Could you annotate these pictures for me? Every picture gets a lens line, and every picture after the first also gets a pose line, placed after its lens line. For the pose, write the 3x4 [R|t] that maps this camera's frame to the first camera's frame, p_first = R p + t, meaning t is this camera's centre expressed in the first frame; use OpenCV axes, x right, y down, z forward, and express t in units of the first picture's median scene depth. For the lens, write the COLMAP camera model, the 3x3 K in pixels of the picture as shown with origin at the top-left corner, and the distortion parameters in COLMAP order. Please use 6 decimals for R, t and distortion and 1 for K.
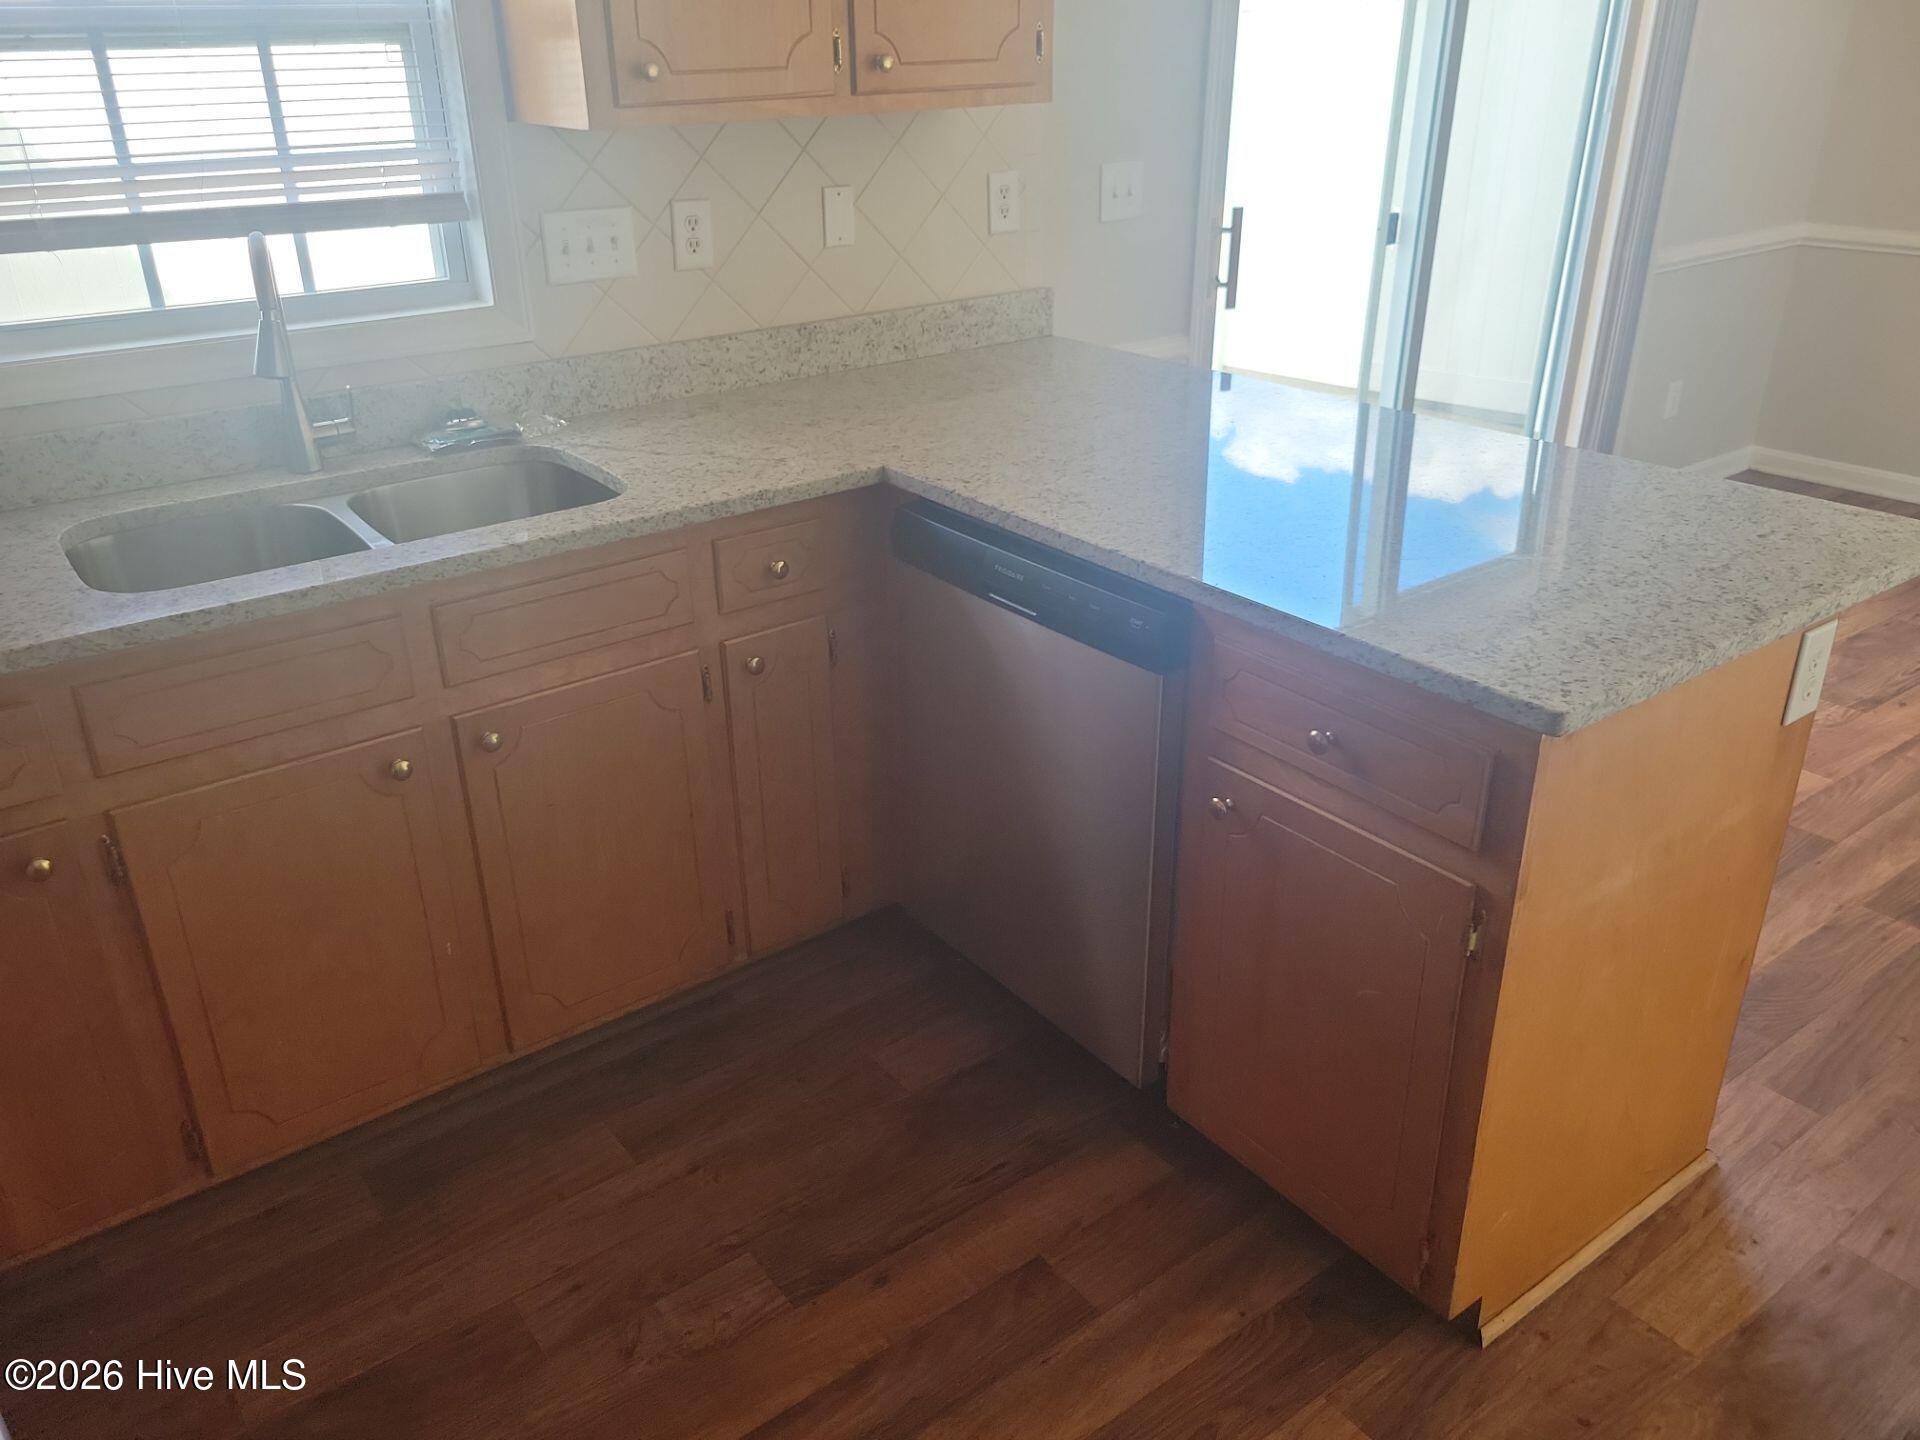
lens RADIAL K [[1453.7, 0, 928.3], [0, 1453.7, 681.6], [0, 0, 1]] dist [0.042322, -0.026254]
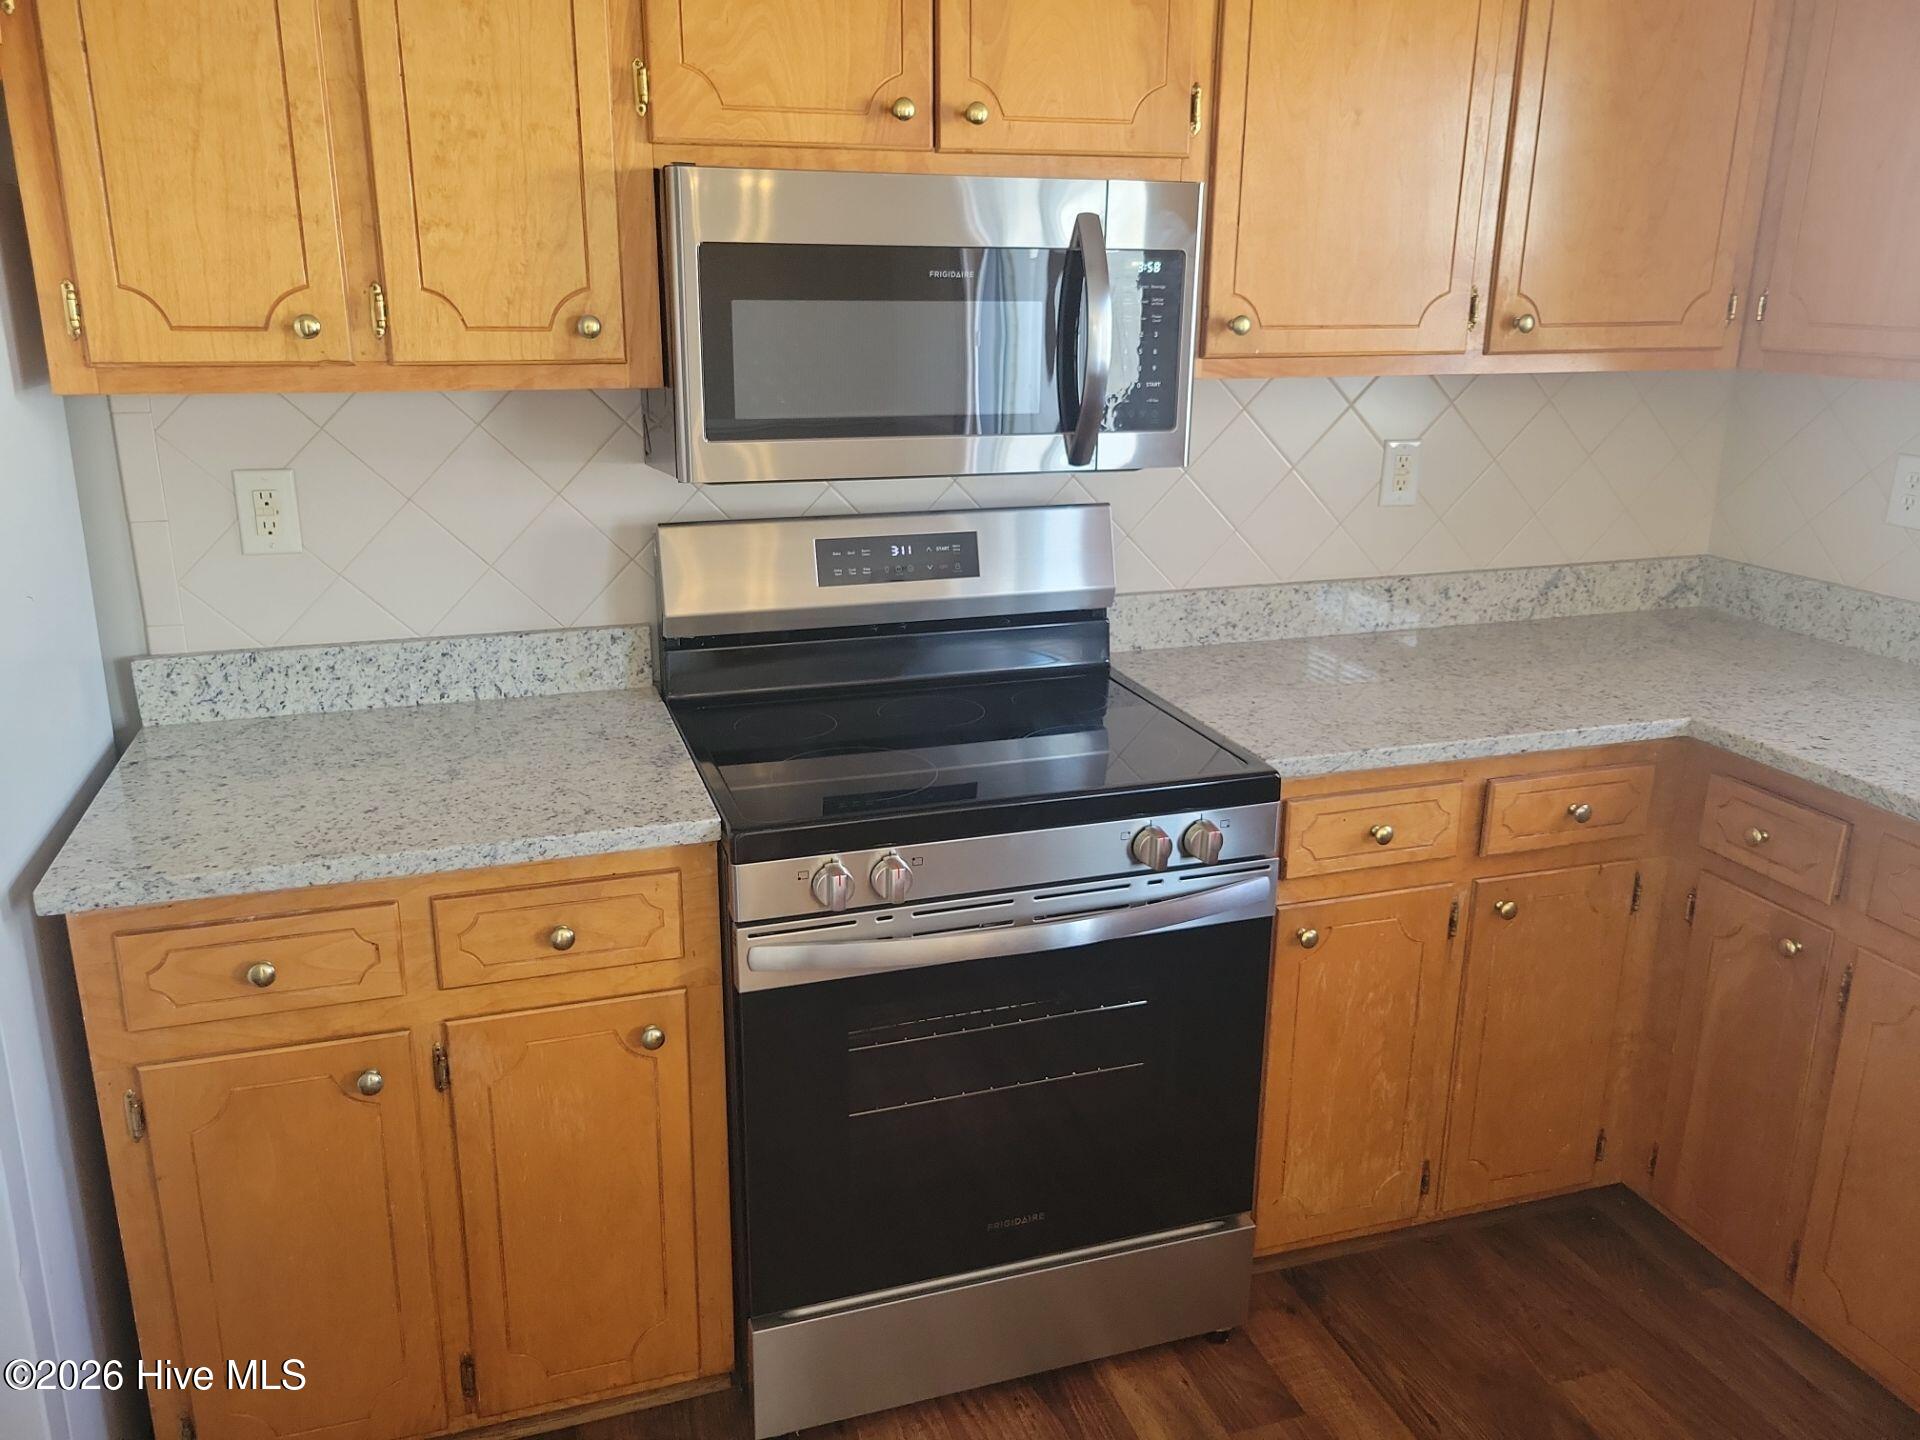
lens RADIAL K [[1453.7, 0, 930.8], [0, 1453.7, 693.9], [0, 0, 1]] dist [0.042322, -0.026254]
pose [[-0.316771, 0.278918, -0.906565, 0.531733], [-0.386307, 0.834984, 0.391878, -0.202073], [0.866270, 0.474348, -0.156750, 0.403822]]
